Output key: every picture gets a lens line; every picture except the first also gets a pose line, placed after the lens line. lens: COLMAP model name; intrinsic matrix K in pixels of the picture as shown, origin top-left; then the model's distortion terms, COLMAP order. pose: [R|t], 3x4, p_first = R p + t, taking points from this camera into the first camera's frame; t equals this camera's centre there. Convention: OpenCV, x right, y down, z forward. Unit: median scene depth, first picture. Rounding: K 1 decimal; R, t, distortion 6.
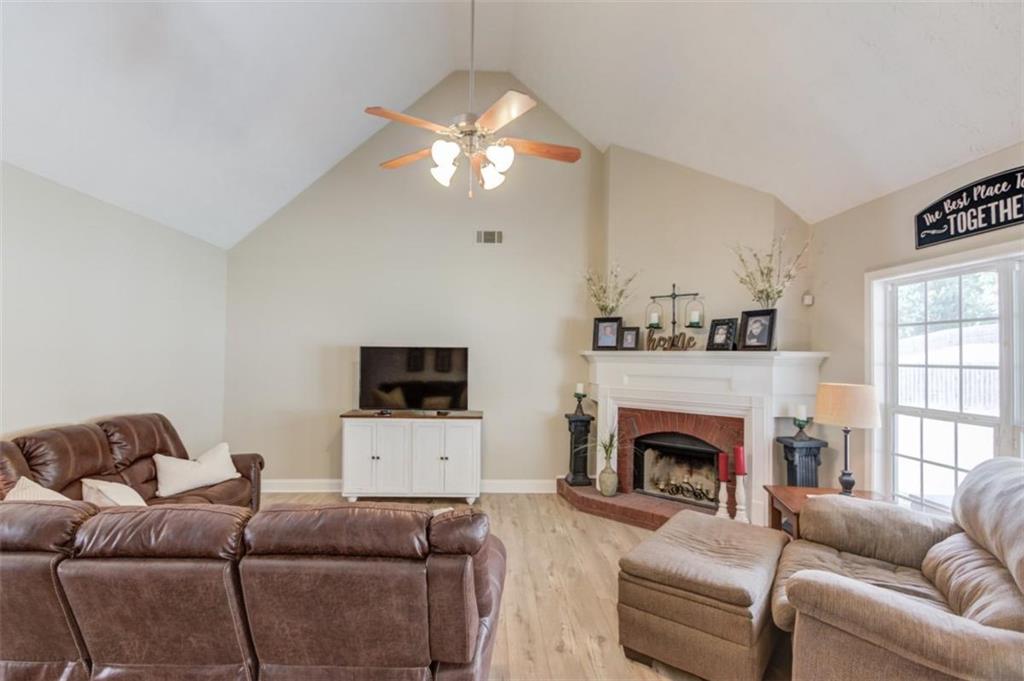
lens RADIAL K [[487.8, 0, 501.8], [0, 487.8, 347.9], [0, 0, 1]] dist [-0.011223, 0.007513]
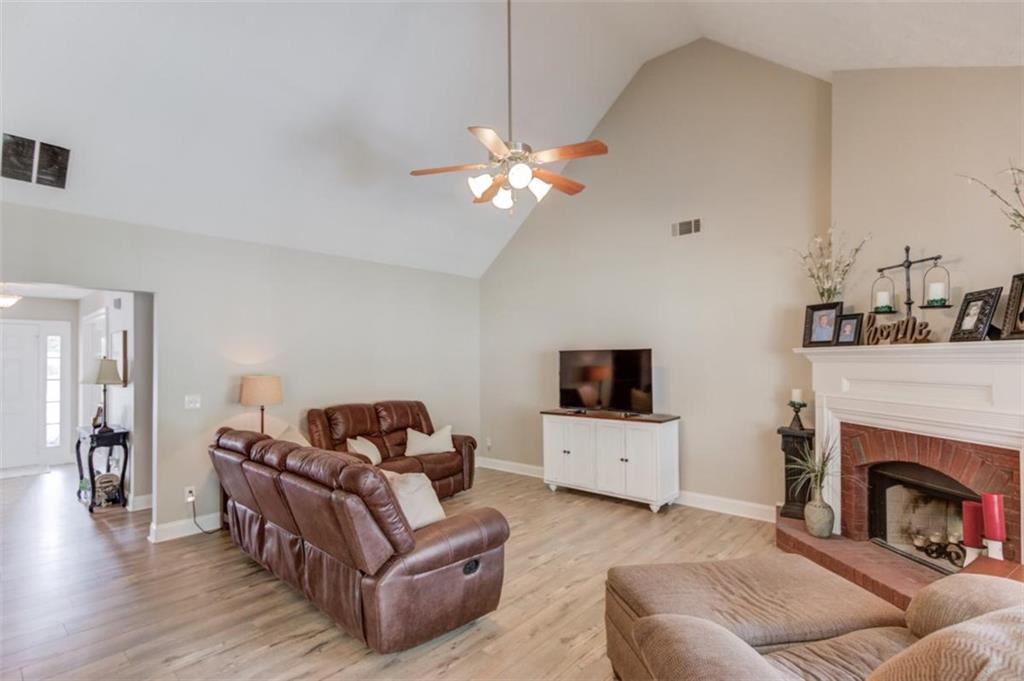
lens RADIAL K [[487.8, 0, 479.8], [0, 487.8, 352.6], [0, 0, 1]] dist [-0.011223, 0.007513]
pose [[0.710590, -0.026068, -0.703123, 0.397158], [0.023991, 0.999630, -0.012815, 0.012231], [0.703197, -0.007762, 0.710953, 0.085066]]
